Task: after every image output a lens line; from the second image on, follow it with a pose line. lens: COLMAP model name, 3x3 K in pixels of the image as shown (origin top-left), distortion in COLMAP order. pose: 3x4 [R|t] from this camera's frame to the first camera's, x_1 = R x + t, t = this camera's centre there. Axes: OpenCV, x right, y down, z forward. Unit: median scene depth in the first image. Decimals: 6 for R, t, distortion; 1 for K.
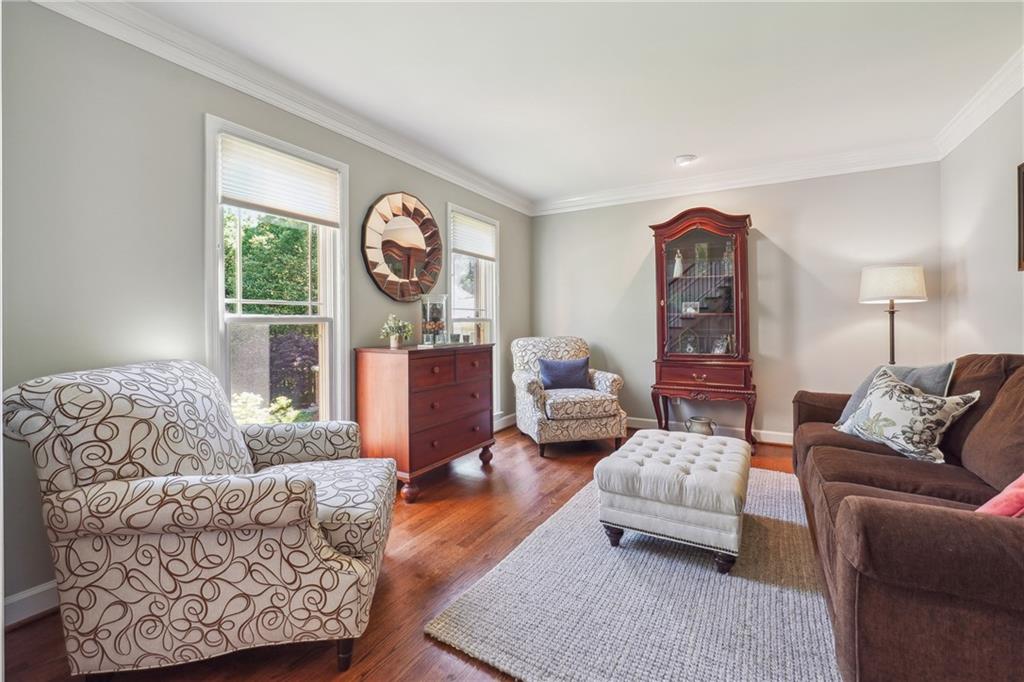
lens RADIAL K [[432.1, 0, 508.4], [0, 432.1, 328.8], [0, 0, 1]] dist [-0.012826, 0.000251]
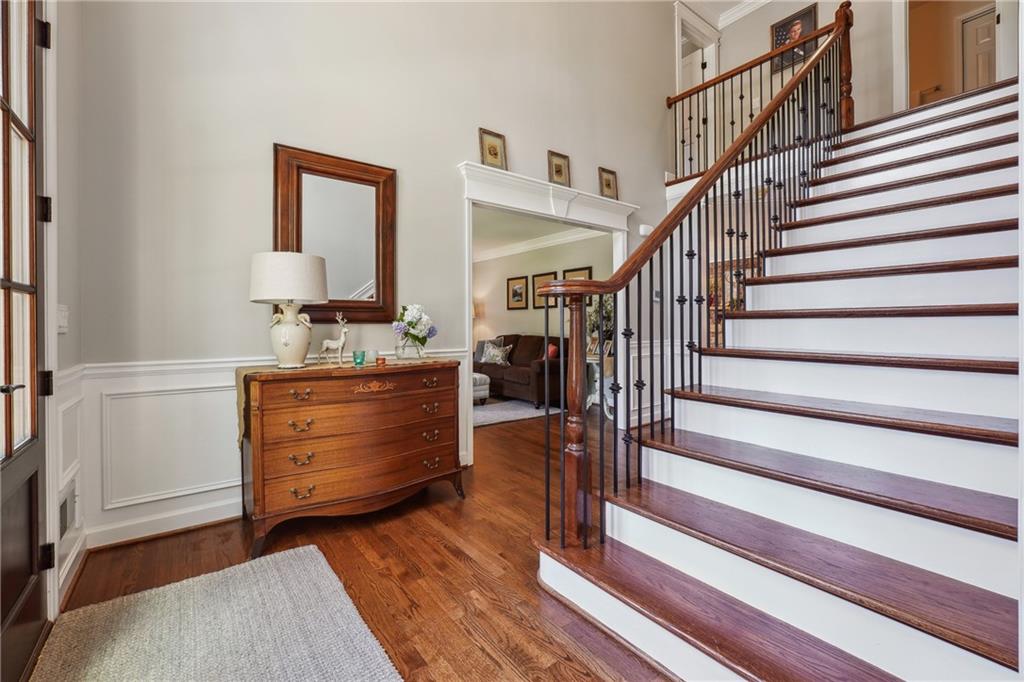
lens RADIAL K [[432.1, 0, 508.4], [0, 432.1, 328.8], [0, 0, 1]] dist [-0.012826, 0.000251]
pose [[0.388767, -0.001557, 0.921335, -2.161050], [0.008973, 0.999958, -0.002097, 0.020277], [-0.921293, 0.009083, 0.388764, -0.364184]]
